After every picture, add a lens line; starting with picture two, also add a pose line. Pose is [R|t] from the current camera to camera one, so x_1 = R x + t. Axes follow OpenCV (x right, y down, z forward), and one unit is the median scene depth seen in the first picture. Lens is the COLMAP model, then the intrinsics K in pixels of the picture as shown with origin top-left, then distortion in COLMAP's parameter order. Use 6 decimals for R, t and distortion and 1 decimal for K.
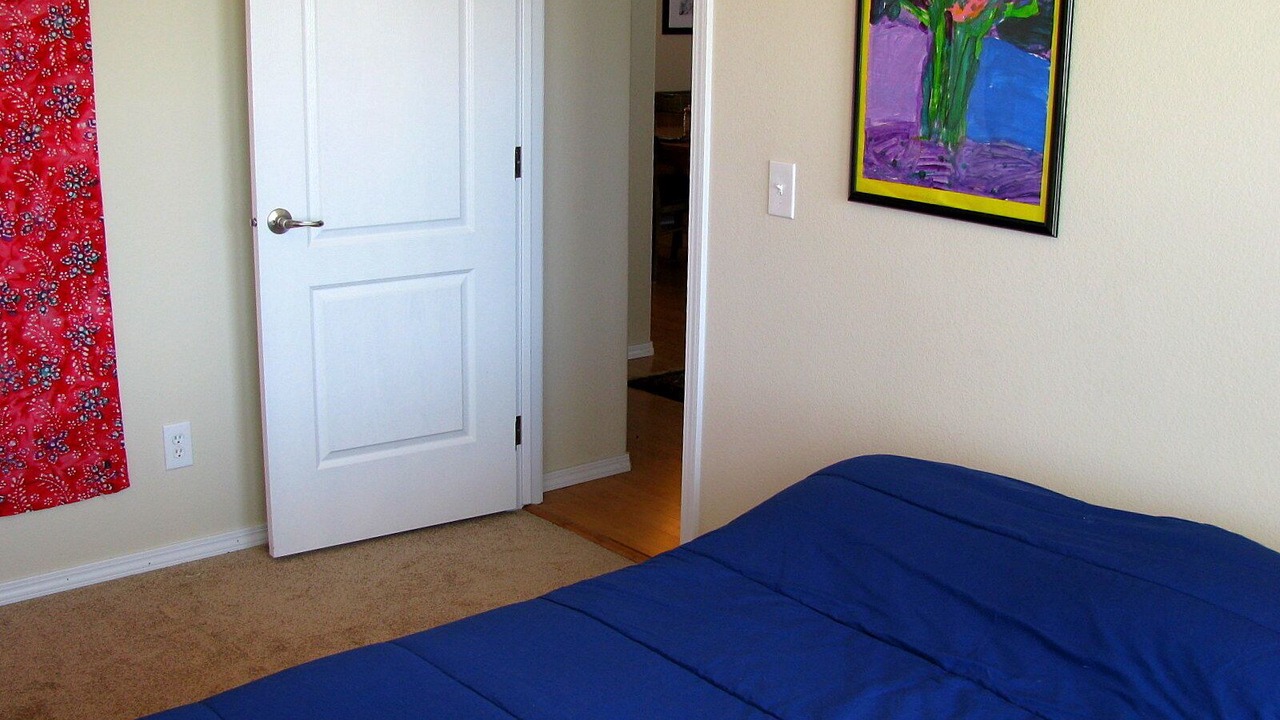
lens RADIAL K [[1399.8, 0, 640.0], [0, 1399.8, 360.0], [0, 0, 1]] dist [-0.223748, 0.305560]
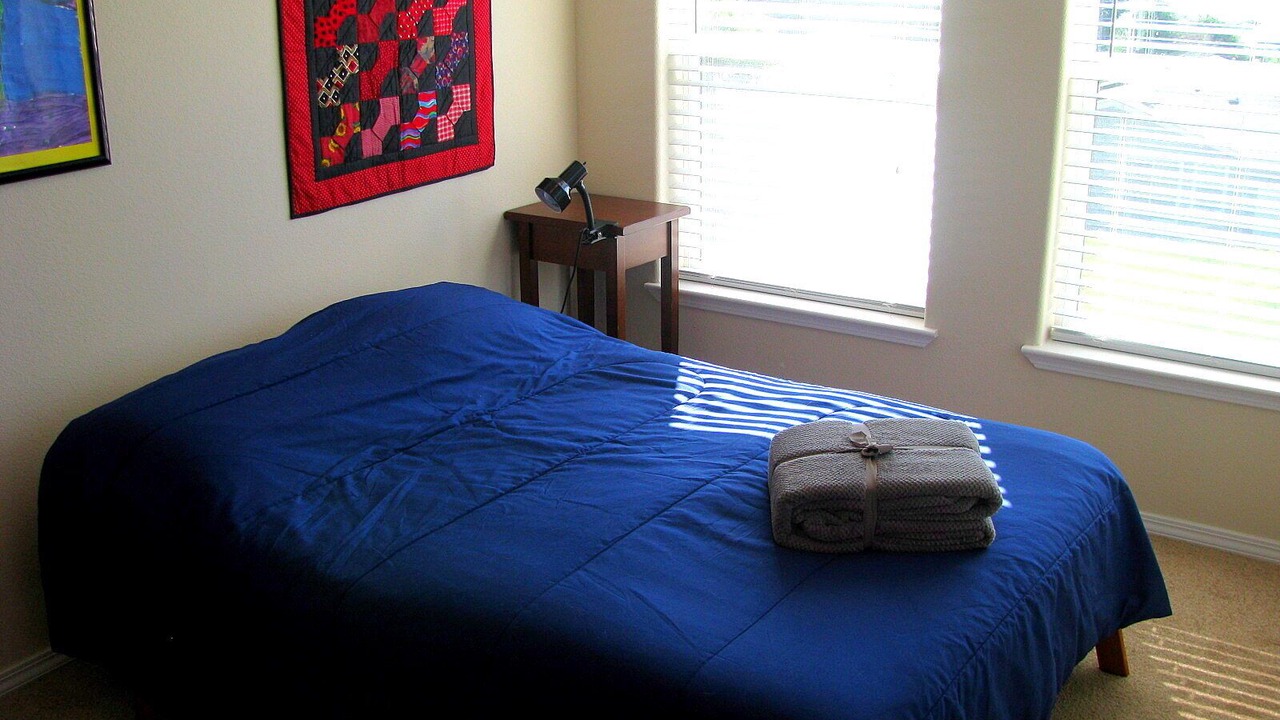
lens RADIAL K [[1399.8, 0, 640.0], [0, 1399.8, 360.0], [0, 0, 1]] dist [-0.223748, 0.305560]
pose [[-0.256915, -0.320771, 0.911647, -0.876683], [0.250668, 0.888910, 0.383412, -0.264519], [-0.933360, 0.327025, -0.147967, 0.807772]]
